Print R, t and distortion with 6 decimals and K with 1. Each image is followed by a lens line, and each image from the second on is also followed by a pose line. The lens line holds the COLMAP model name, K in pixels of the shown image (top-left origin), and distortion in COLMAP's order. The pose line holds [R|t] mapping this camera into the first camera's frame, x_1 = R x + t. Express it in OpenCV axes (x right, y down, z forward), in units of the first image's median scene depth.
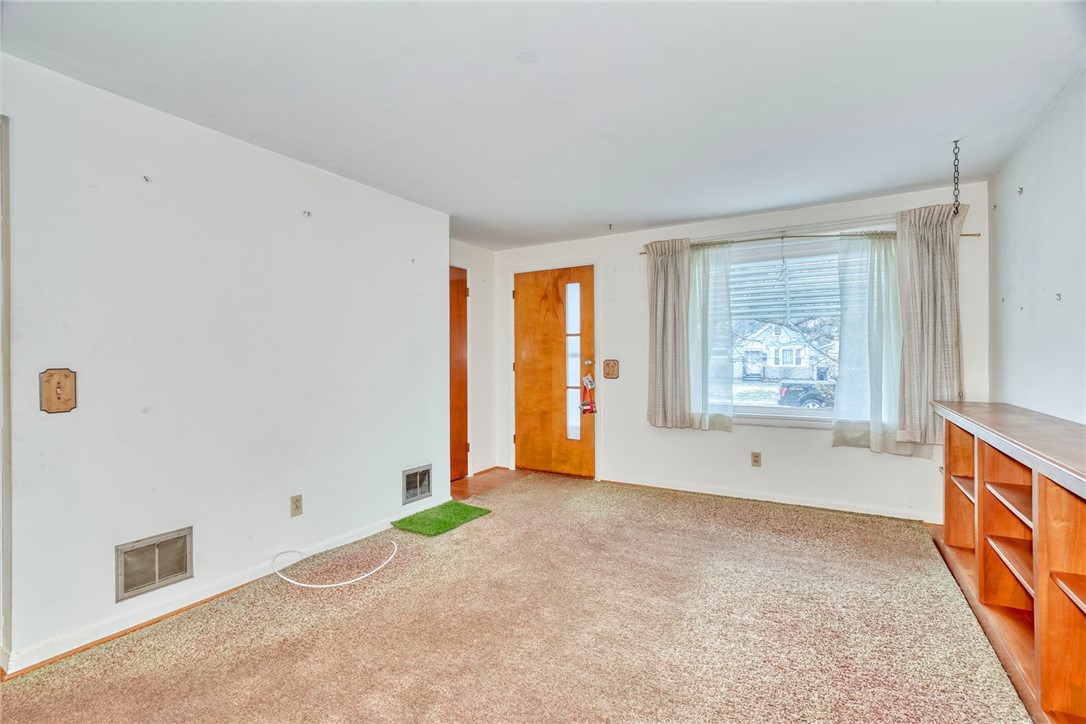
lens RADIAL K [[496.0, 0, 545.7], [0, 496.0, 363.5], [0, 0, 1]] dist [-0.001878, 0.000675]
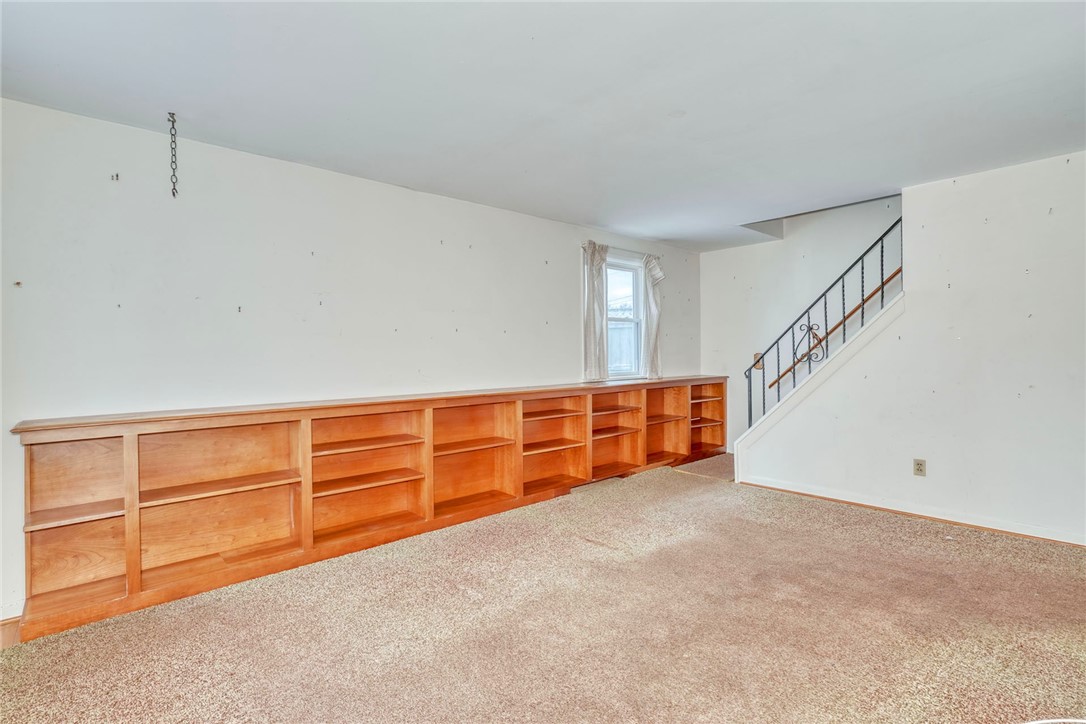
lens RADIAL K [[517.4, 0, 538.4], [0, 517.4, 348.4], [0, 0, 1]] dist [0.001560, 0.000444]
pose [[-0.950039, 0.016729, 0.311683, -0.057714], [0.017849, 0.999840, 0.000740, -0.012218], [-0.311621, 0.006266, -0.950186, 1.267628]]
